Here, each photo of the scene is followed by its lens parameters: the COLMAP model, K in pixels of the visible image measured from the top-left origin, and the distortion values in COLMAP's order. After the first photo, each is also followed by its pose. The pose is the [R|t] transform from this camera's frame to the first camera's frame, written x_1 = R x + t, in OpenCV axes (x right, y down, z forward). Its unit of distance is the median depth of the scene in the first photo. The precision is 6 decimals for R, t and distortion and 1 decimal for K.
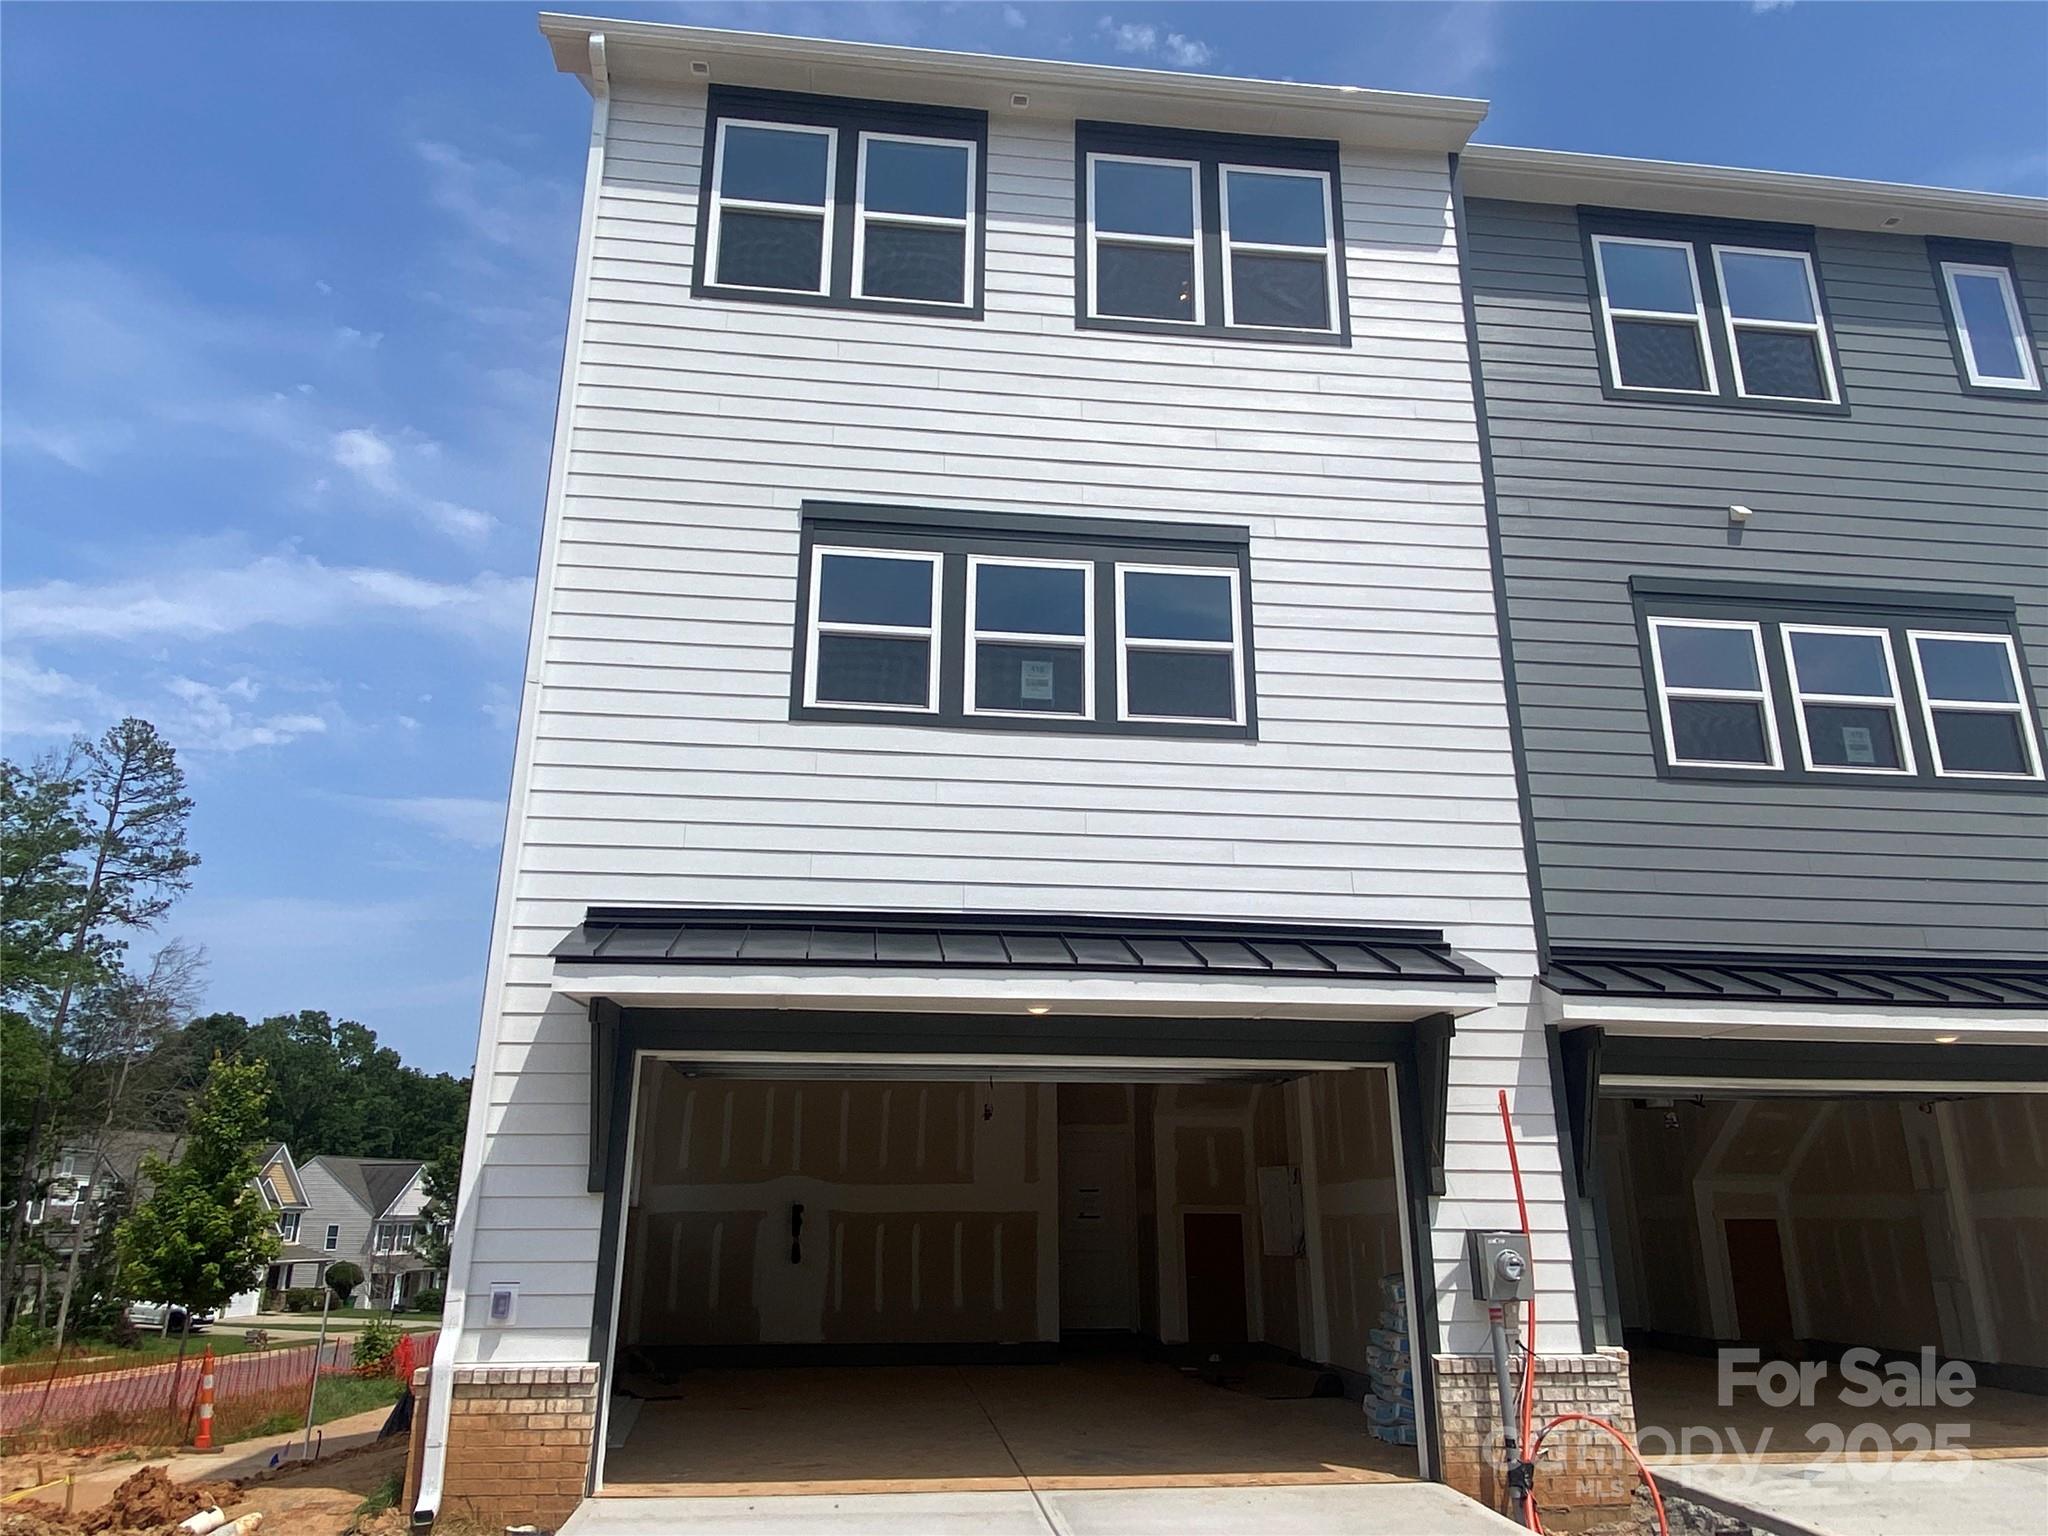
lens RADIAL K [[1416.7, 0, 1020.0], [0, 1416.7, 772.2], [0, 0, 1]] dist [0.045093, 0.000083]
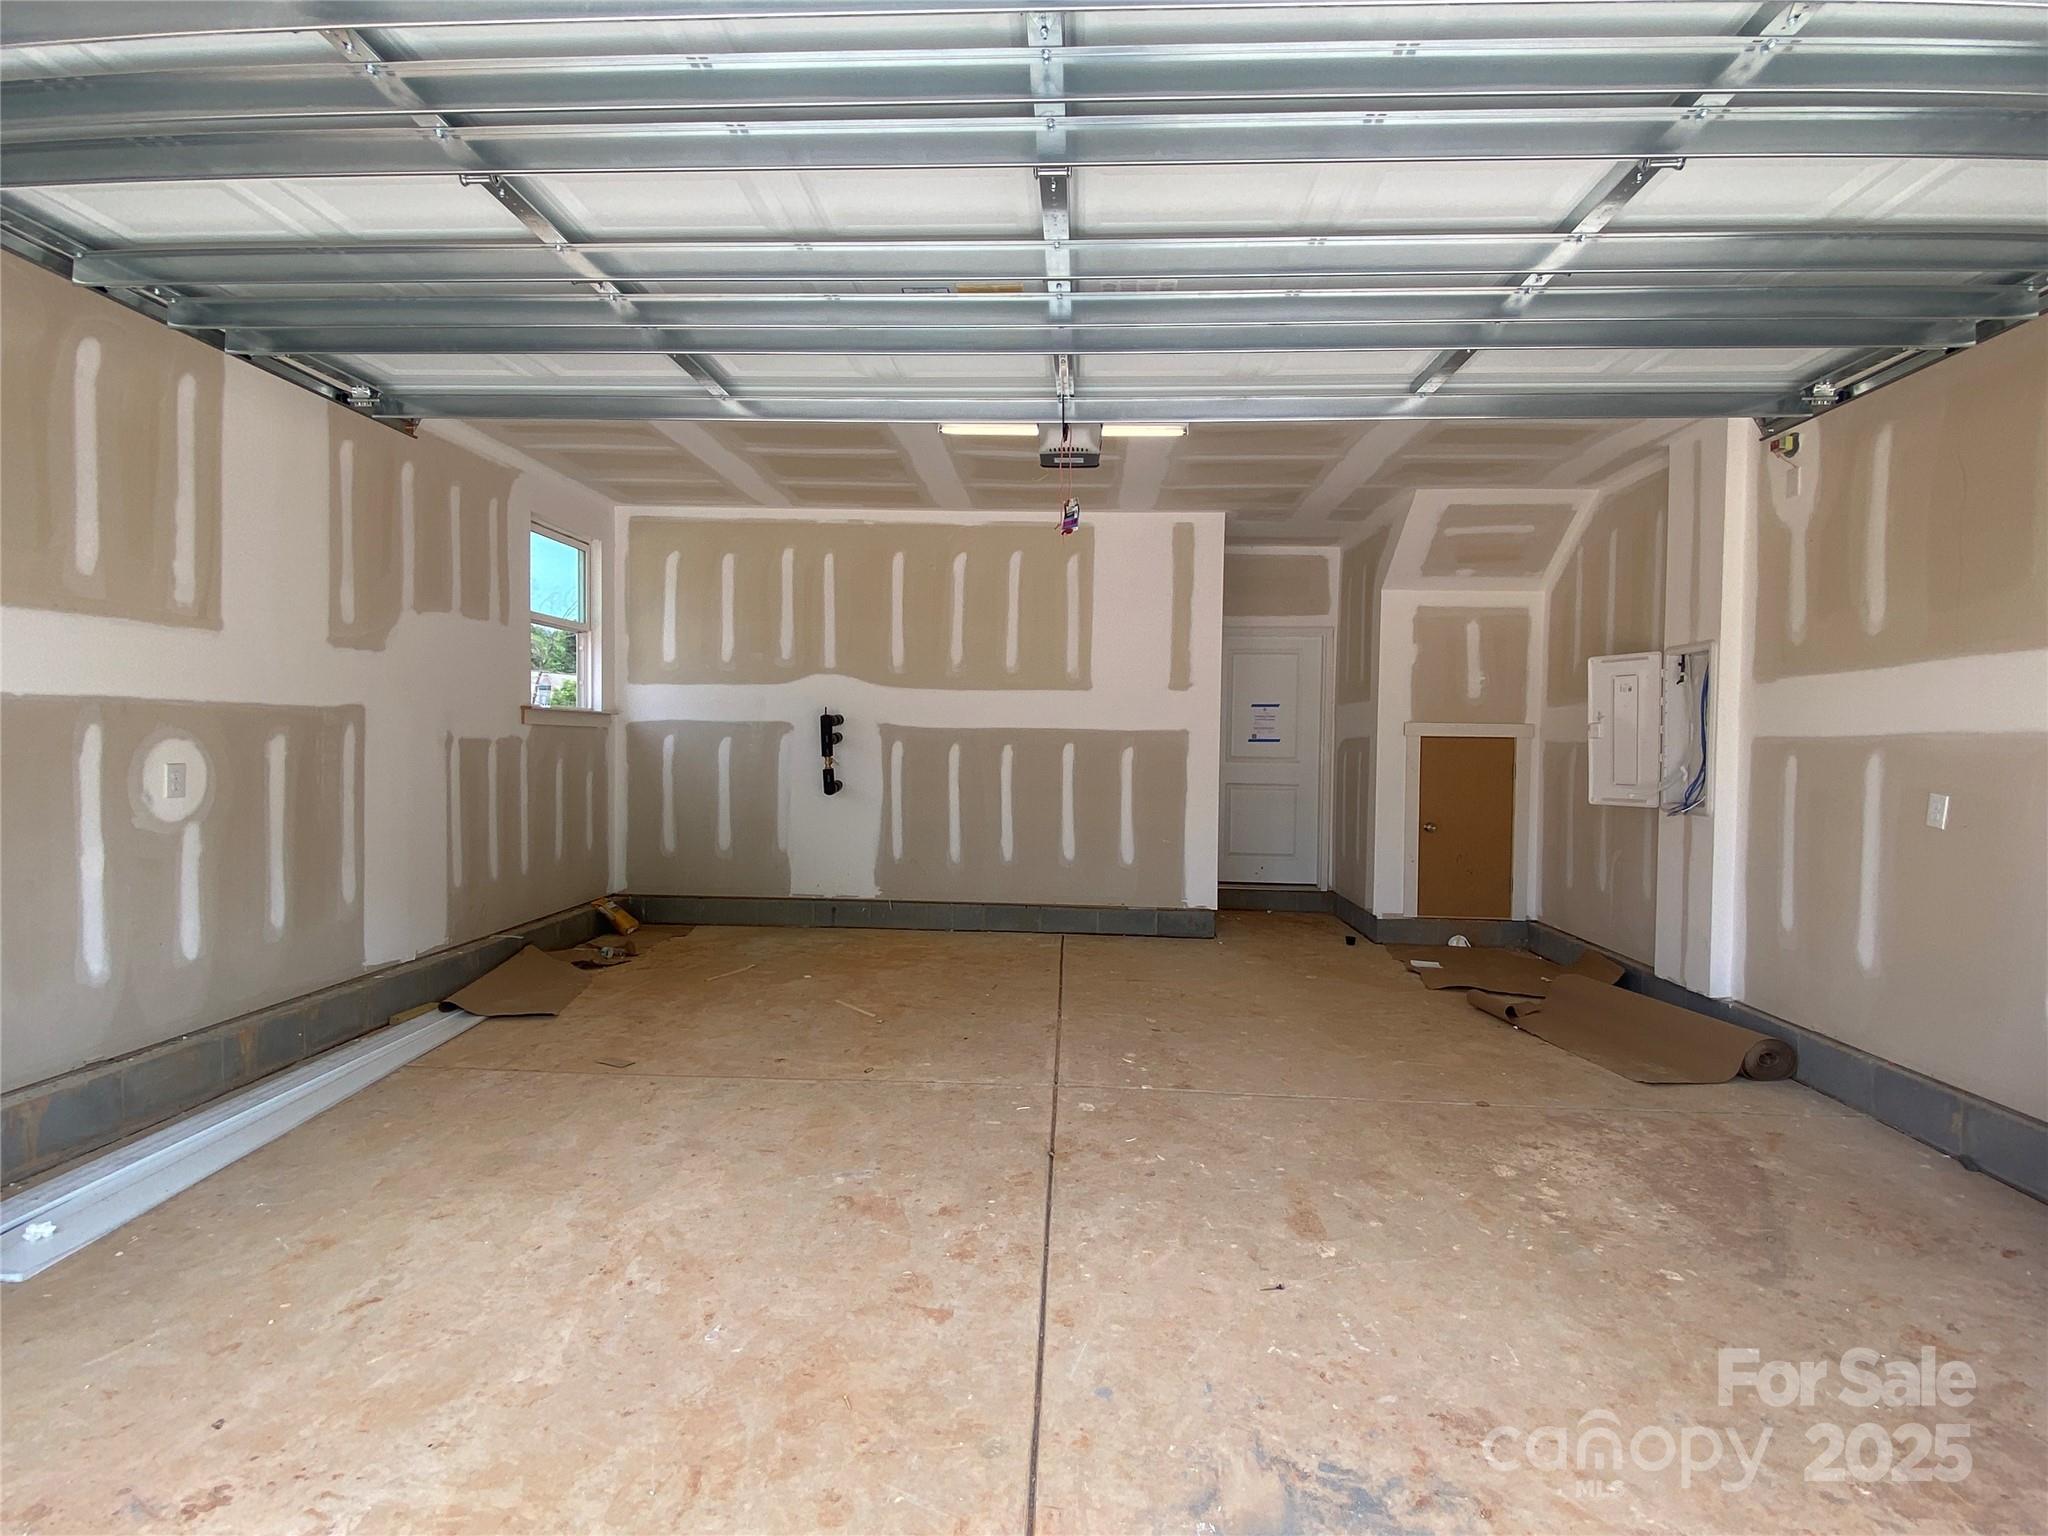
lens RADIAL K [[997.4, 0, 1027.4], [0, 997.4, 775.9], [0, 0, 1]] dist [0.003777, -0.008268]
pose [[0.983987, 0.024773, -0.176510, 0.021183], [0.034432, 0.945222, 0.324607, 0.178174], [0.174883, -0.325487, 0.929233, 0.557678]]
